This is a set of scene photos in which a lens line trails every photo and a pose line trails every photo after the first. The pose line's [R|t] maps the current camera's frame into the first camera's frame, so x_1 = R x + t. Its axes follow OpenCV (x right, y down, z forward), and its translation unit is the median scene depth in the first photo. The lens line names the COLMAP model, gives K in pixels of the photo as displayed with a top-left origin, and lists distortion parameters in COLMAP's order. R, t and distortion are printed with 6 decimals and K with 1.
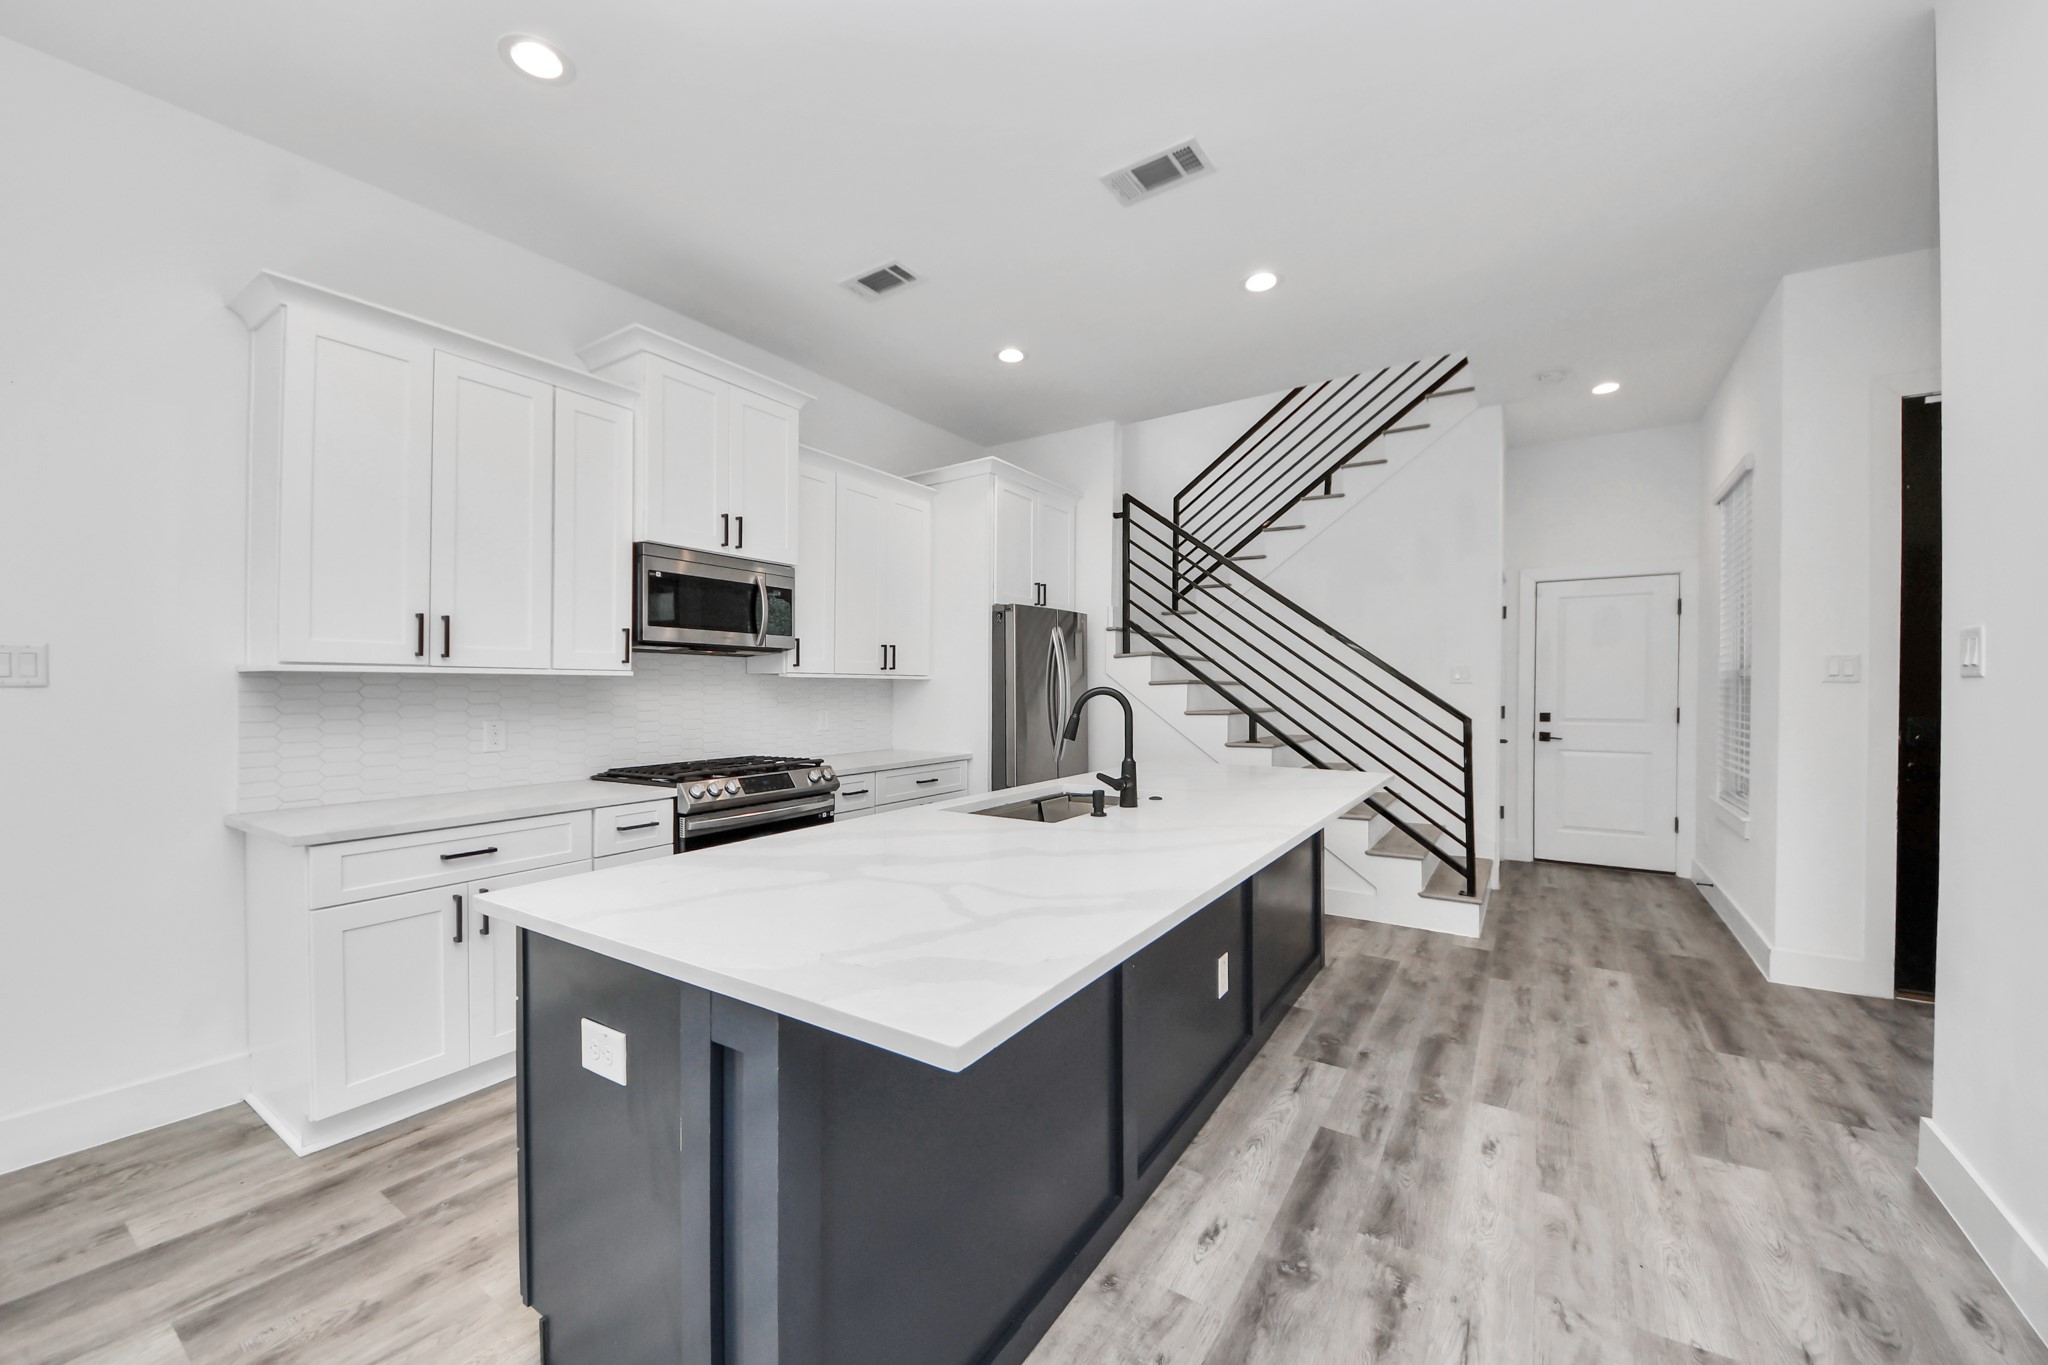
lens RADIAL K [[812.1, 0, 1008.1], [0, 812.1, 701.3], [0, 0, 1]] dist [0.019049, -0.004327]
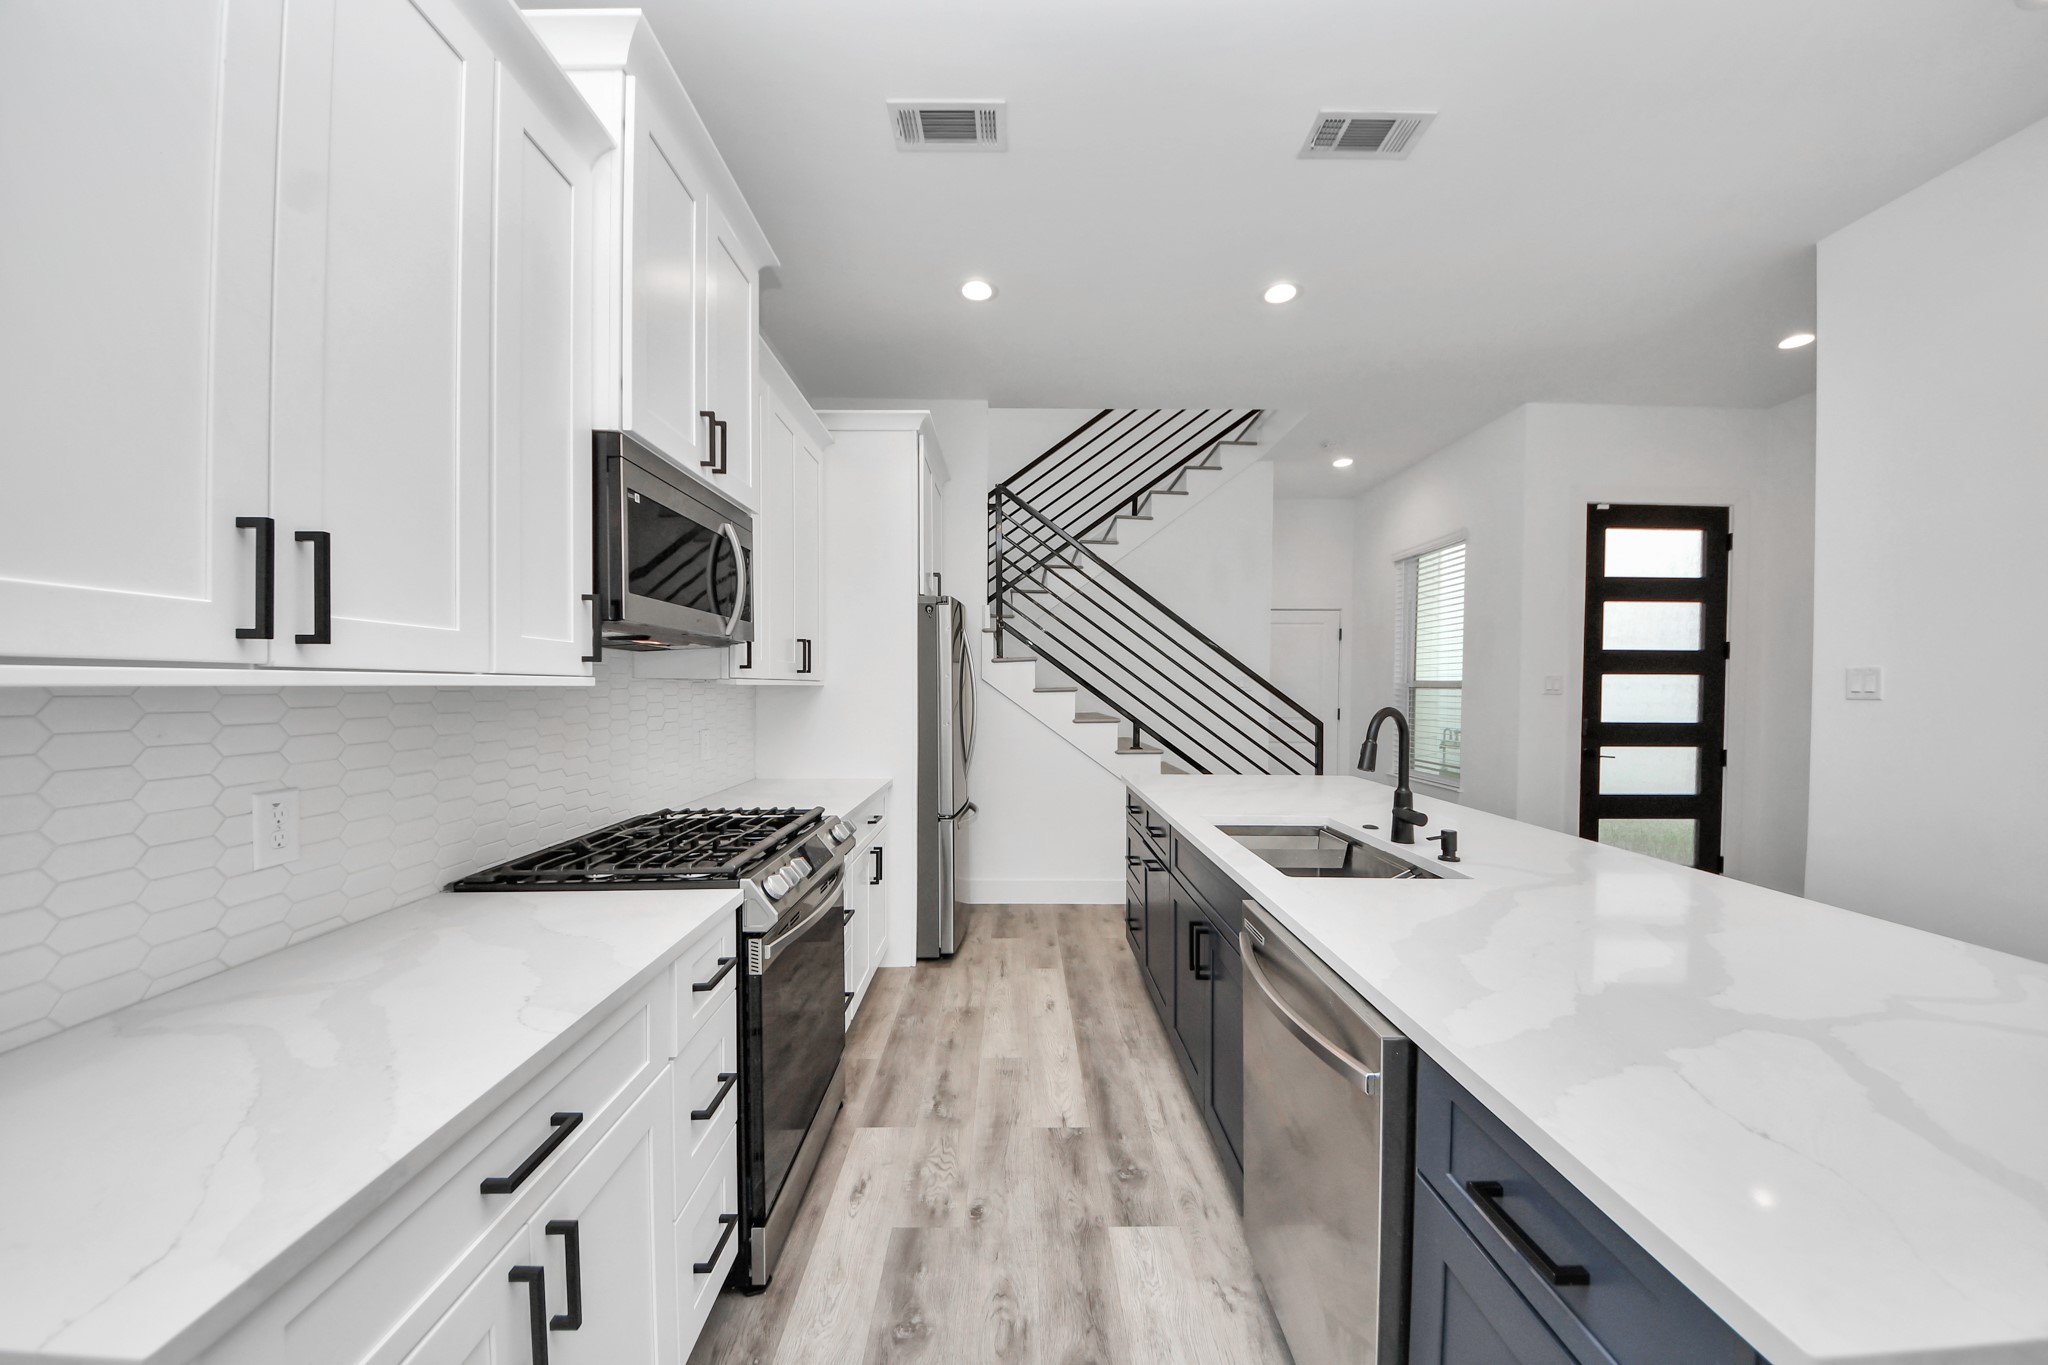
lens RADIAL K [[748.1, 0, 1030.0], [0, 748.1, 719.3], [0, 0, 1]] dist [0.014598, -0.005265]
pose [[0.811407, -0.022124, 0.584062, -0.363023], [0.004472, 0.999489, 0.031649, -0.016992], [-0.584464, -0.023068, 0.811092, 0.311710]]
